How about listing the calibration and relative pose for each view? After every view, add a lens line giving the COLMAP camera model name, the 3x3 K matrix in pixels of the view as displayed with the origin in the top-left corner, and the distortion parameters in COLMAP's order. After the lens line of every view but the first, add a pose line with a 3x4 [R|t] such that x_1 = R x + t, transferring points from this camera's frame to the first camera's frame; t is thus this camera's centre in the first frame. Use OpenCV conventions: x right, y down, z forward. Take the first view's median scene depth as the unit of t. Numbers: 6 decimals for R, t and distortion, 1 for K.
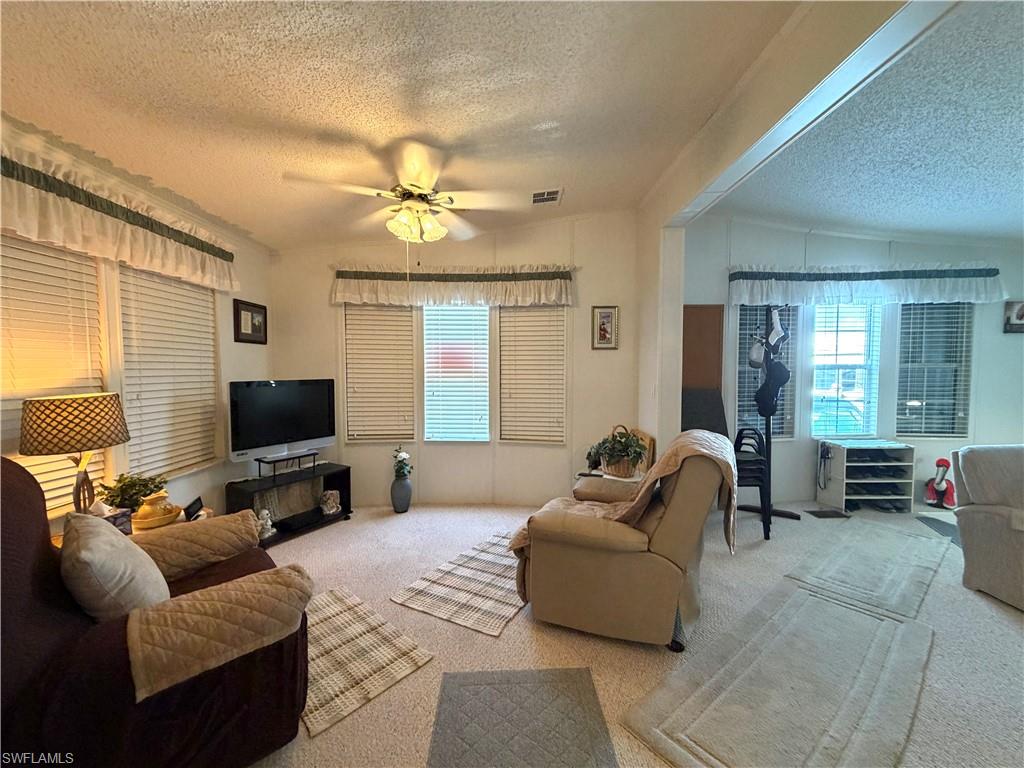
lens RADIAL K [[408.2, 0, 509.0], [0, 408.2, 385.1], [0, 0, 1]] dist [0.000936, -0.000022]
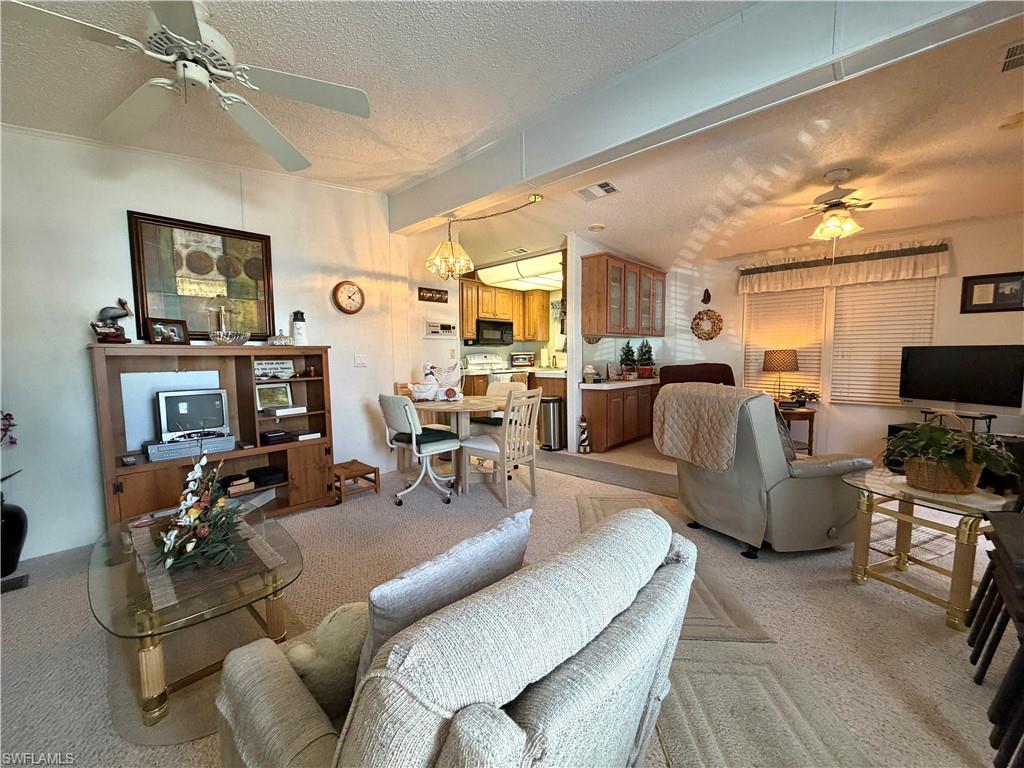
lens RADIAL K [[408.2, 0, 508.9], [0, 408.2, 385.0], [0, 0, 1]] dist [0.000936, -0.000022]
pose [[-0.682297, 0.063104, -0.728346, 0.992078], [-0.023015, 0.993920, 0.107674, 0.002626], [0.730712, 0.090229, -0.676696, 0.771033]]
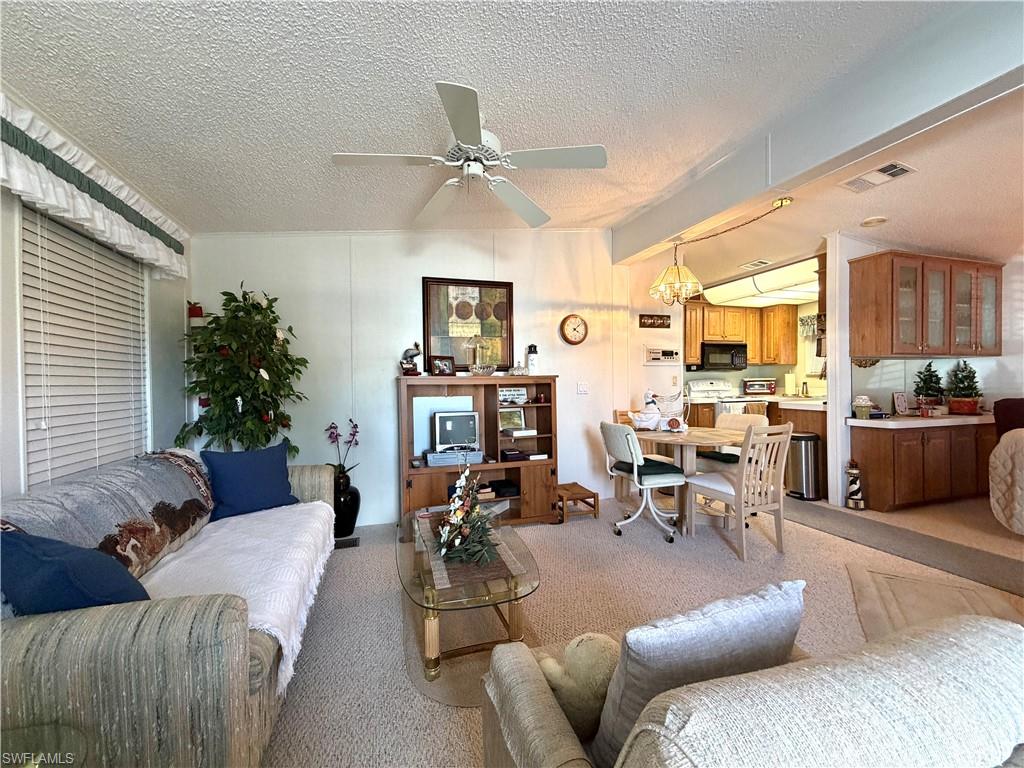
lens RADIAL K [[408.2, 0, 508.5], [0, 408.2, 385.0], [0, 0, 1]] dist [0.000936, -0.000022]
pose [[-0.951676, 0.015779, -0.306699, 1.014856], [-0.001525, 0.998424, 0.056096, -0.008302], [0.307100, 0.053853, -0.950152, 0.765121]]
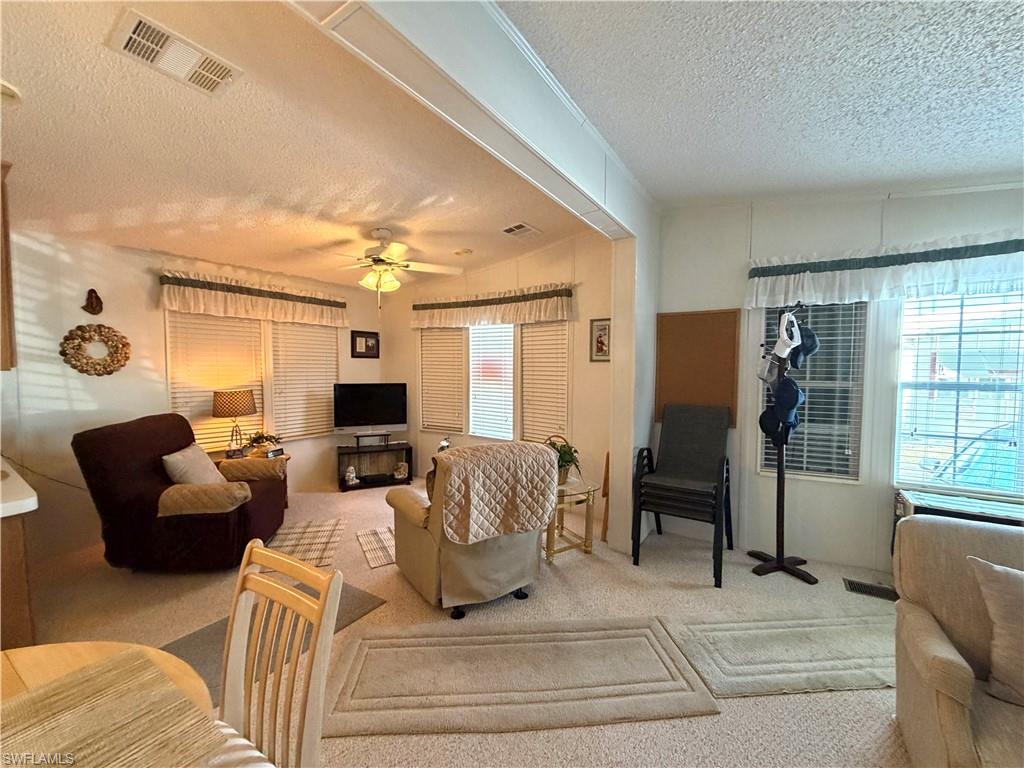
lens RADIAL K [[408.2, 0, 508.5], [0, 408.2, 384.7], [0, 0, 1]] dist [0.000936, -0.000022]
pose [[0.827934, 0.032649, -0.559874, 0.632136], [-0.032560, 0.999418, 0.010132, -0.034336], [0.559879, 0.009841, 0.828516, 0.037178]]
